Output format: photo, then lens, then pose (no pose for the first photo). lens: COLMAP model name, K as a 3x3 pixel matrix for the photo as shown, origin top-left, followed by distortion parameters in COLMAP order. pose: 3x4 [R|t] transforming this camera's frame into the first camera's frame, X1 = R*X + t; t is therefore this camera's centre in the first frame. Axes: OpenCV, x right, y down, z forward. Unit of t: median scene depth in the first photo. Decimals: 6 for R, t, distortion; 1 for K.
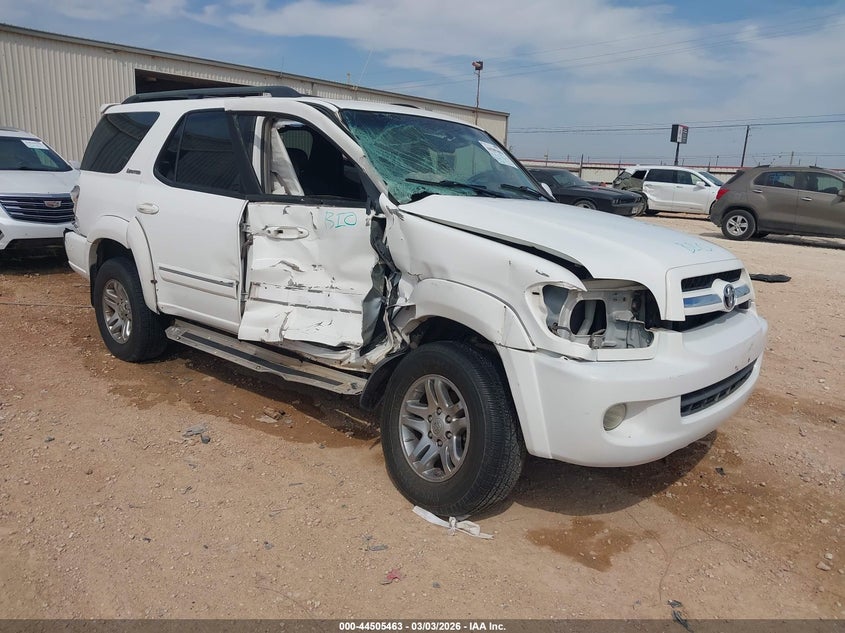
lens RADIAL K [[648.3, 0, 422.5], [0, 648.3, 316.5], [0, 0, 1]] dist [0.082019, -0.001699]
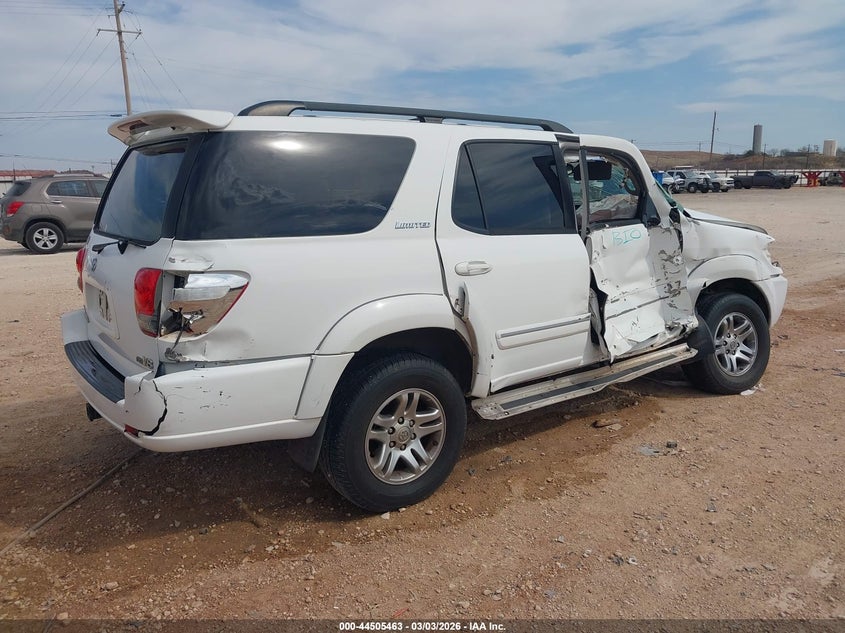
lens RADIAL K [[648.3, 0, 422.5], [0, 648.3, 316.5], [0, 0, 1]] dist [0.082019, -0.001699]
pose [[0.227049, -0.236653, 0.944693, -1.164808], [0.238839, 0.953934, 0.181565, -0.263783], [-0.944142, 0.184405, 0.273112, 0.869780]]
